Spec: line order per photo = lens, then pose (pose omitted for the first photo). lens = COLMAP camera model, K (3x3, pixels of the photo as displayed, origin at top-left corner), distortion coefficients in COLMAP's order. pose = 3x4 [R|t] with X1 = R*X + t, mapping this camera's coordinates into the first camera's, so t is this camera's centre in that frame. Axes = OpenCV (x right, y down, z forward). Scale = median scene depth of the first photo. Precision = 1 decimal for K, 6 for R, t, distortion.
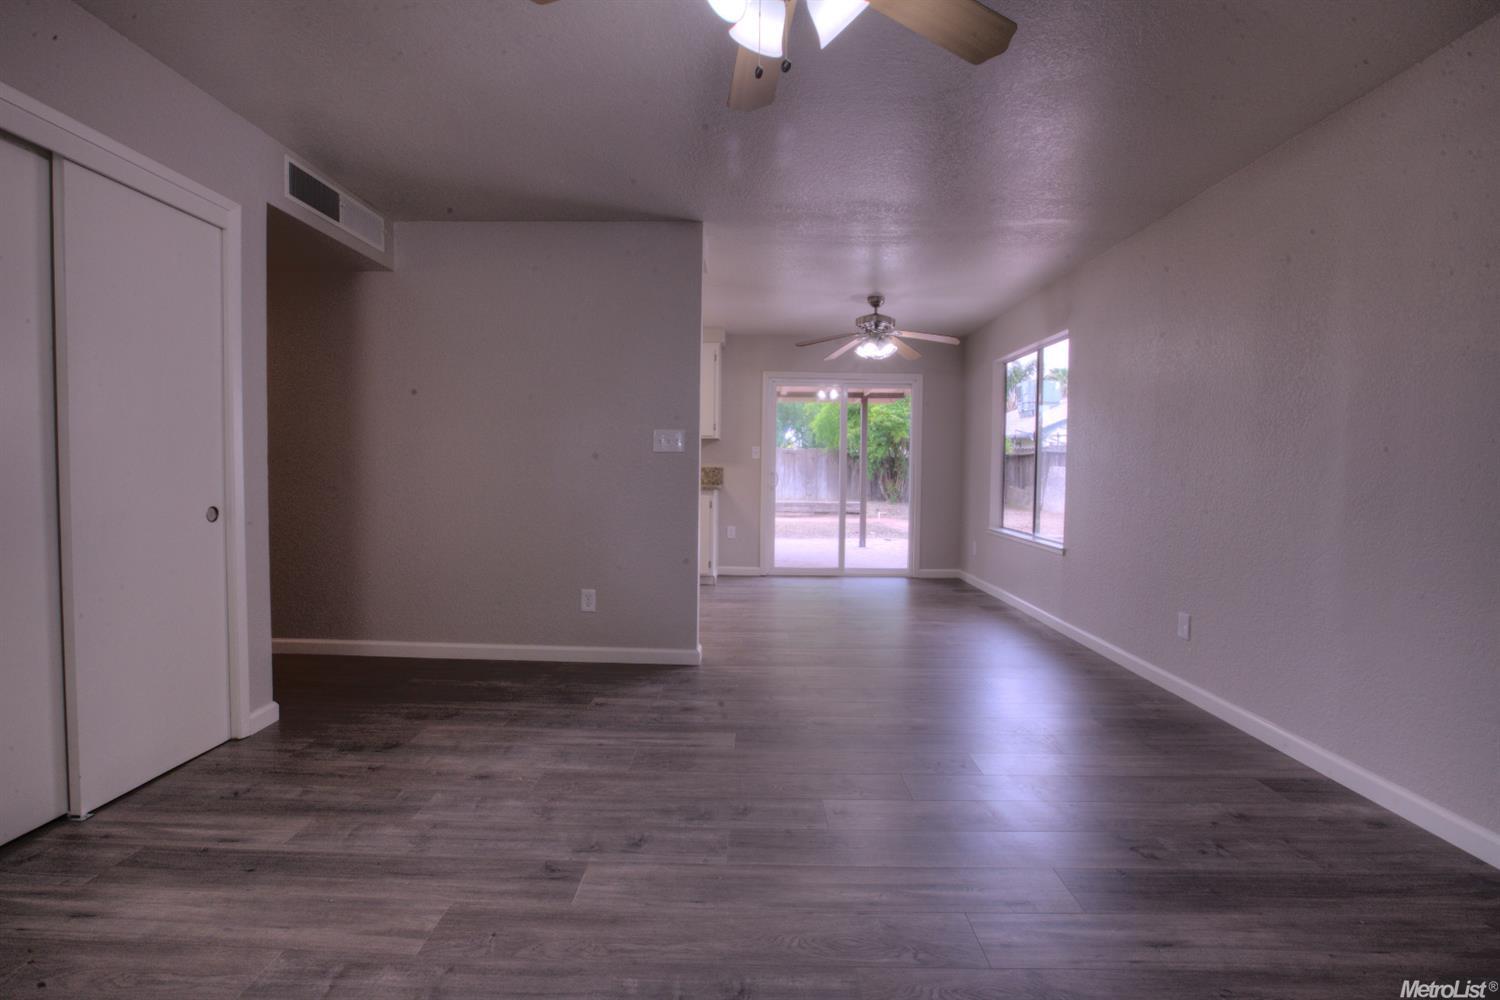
lens RADIAL K [[690.7, 0, 739.9], [0, 690.7, 498.7], [0, 0, 1]] dist [-0.049675, 0.017047]
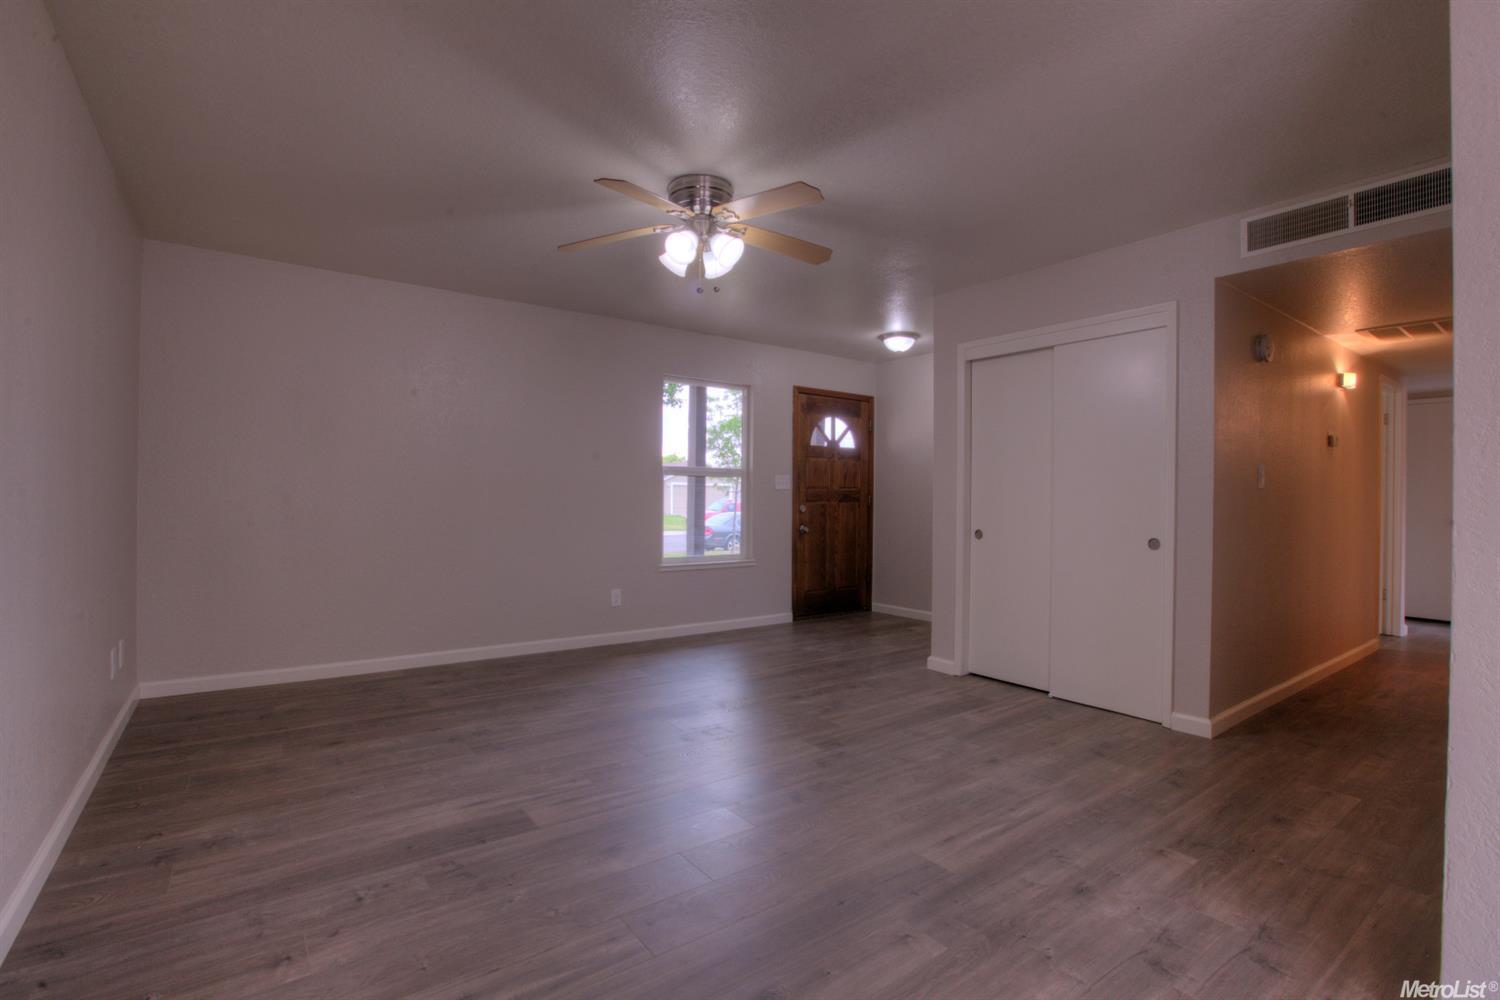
lens RADIAL K [[690.7, 0, 743.7], [0, 690.7, 498.1], [0, 0, 1]] dist [-0.049675, 0.017047]
pose [[-0.792816, -0.023084, -0.609024, 0.597152], [-0.049674, 0.998405, 0.026823, -0.055630], [0.607433, 0.051518, -0.792698, 1.383587]]
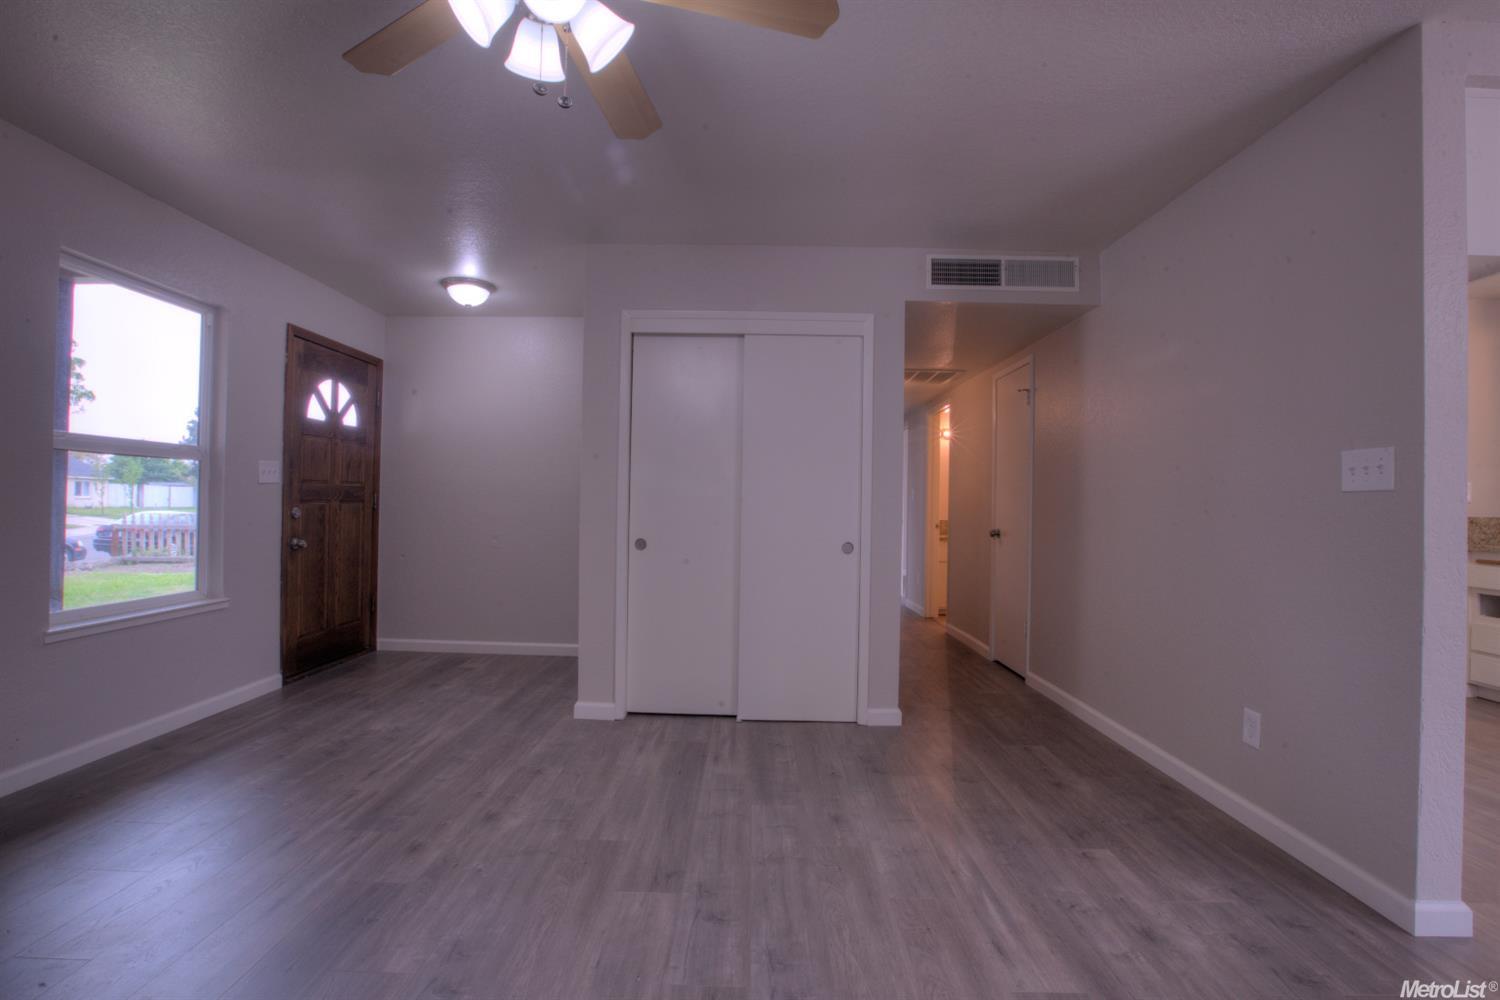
lens RADIAL K [[690.7, 0, 742.7], [0, 690.7, 497.1], [0, 0, 1]] dist [-0.049675, 0.017047]
pose [[0.007059, -0.027079, -0.999608, 0.532978], [-0.062182, 0.997687, -0.027466, -0.023921], [0.998040, 0.062351, 0.005359, 0.687188]]
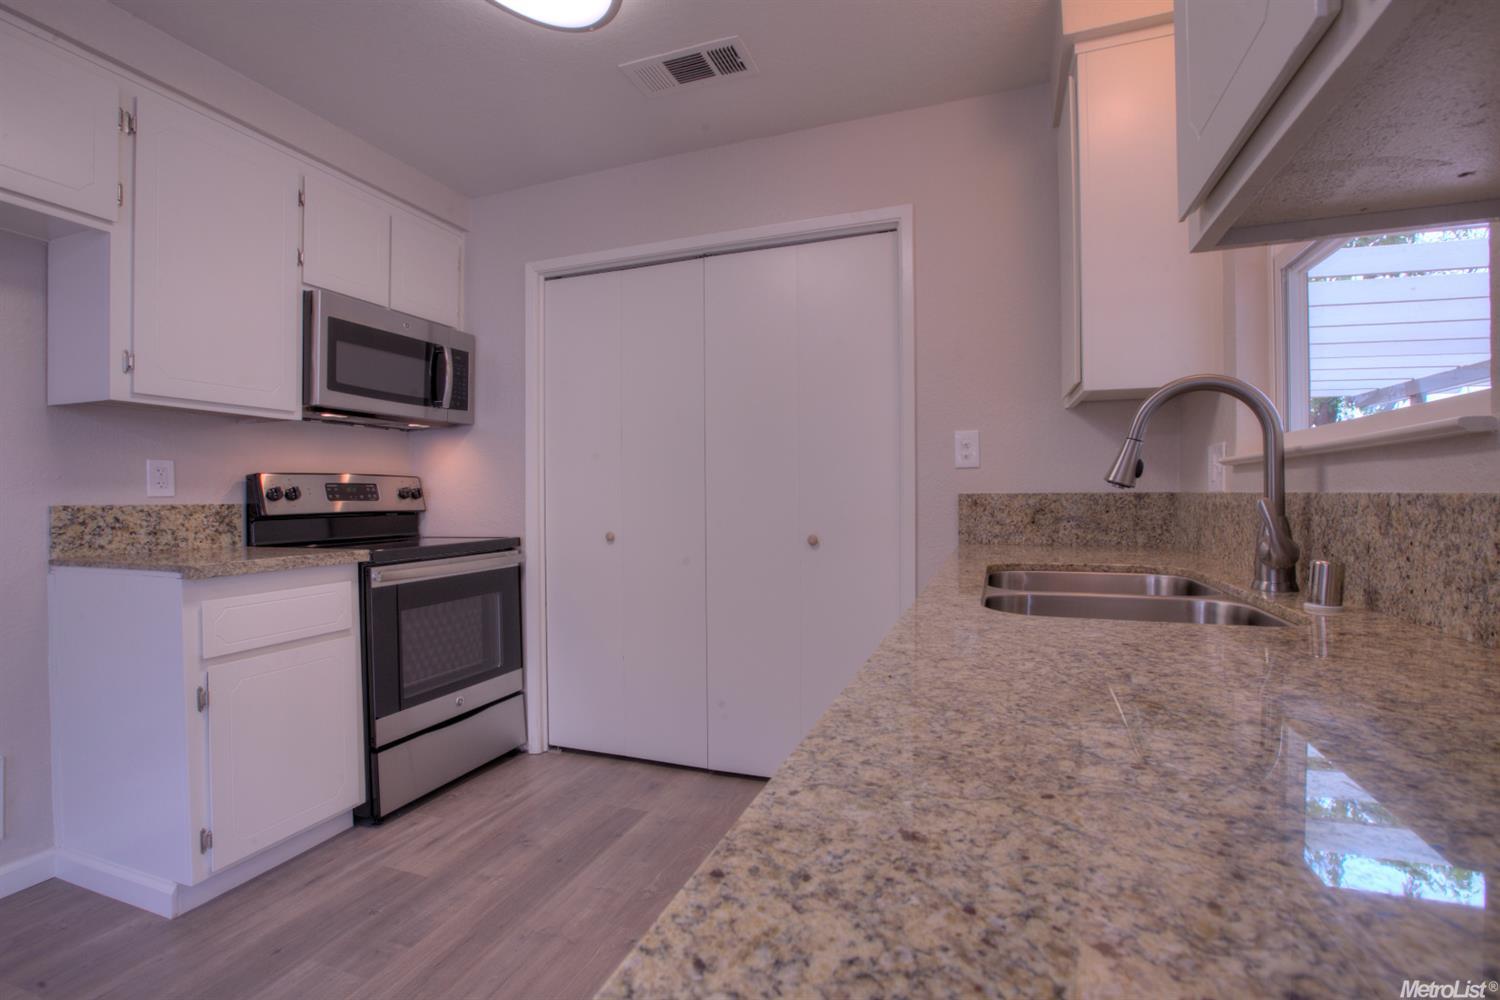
lens RADIAL K [[690.7, 0, 731.5], [0, 690.7, 497.9], [0, 0, 1]] dist [-0.049675, 0.017047]
pose [[-0.338016, -0.011058, -0.941075, -0.029438], [-0.043026, 0.999067, 0.003715, -0.102988], [0.940156, 0.041747, -0.338177, 2.240576]]
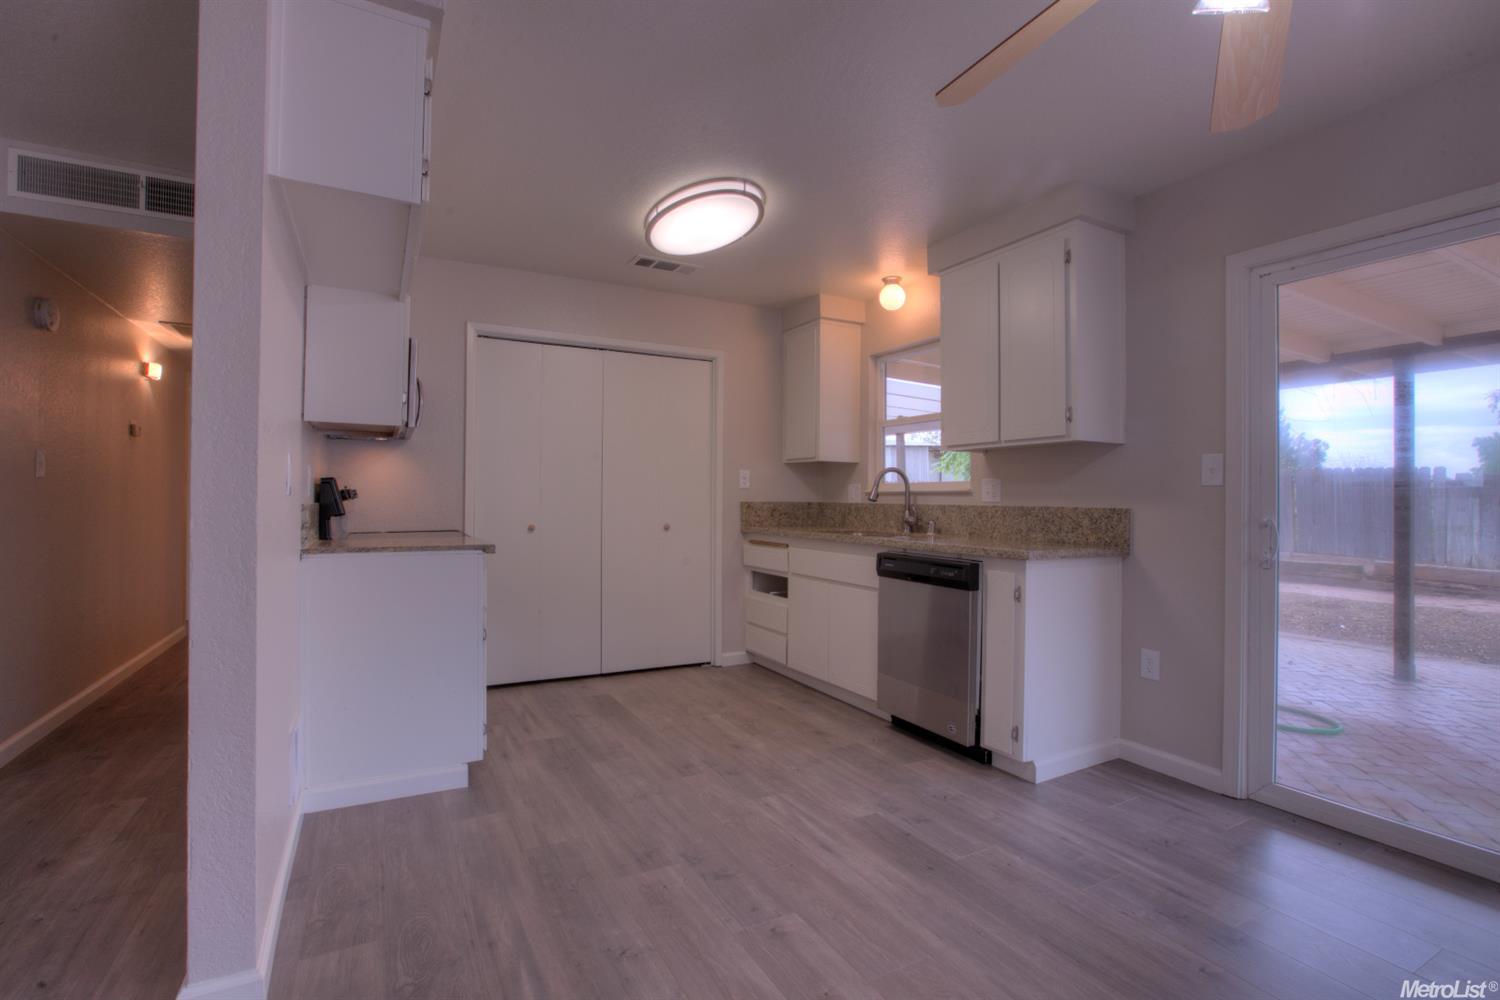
lens RADIAL K [[690.7, 0, 739.3], [0, 690.7, 498.6], [0, 0, 1]] dist [-0.049675, 0.017047]
pose [[0.488863, -0.013220, -0.872261, 0.539227], [-0.042065, 0.998365, -0.038707, -0.060212], [0.871346, 0.055614, 0.487507, 1.424340]]
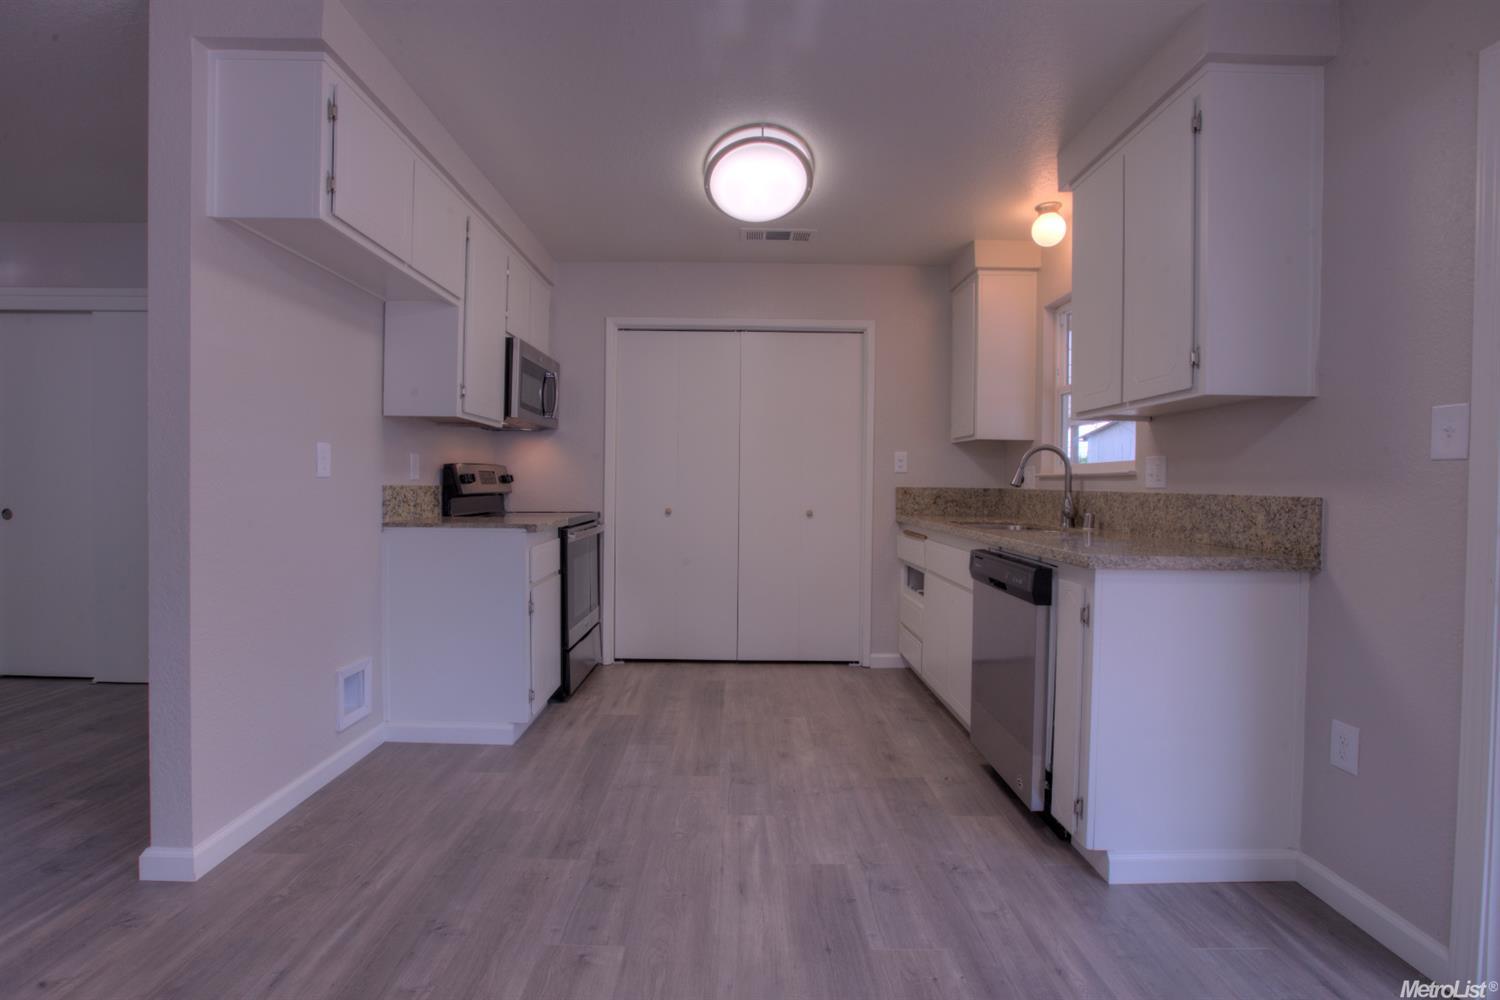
lens RADIAL K [[690.7, 0, 738.5], [0, 690.7, 499.6], [0, 0, 1]] dist [-0.049675, 0.017047]
pose [[0.020427, 0.006909, -0.999767, 0.565493], [-0.059130, 0.998234, 0.005691, -0.078510], [0.998041, 0.059000, 0.020800, 1.860219]]
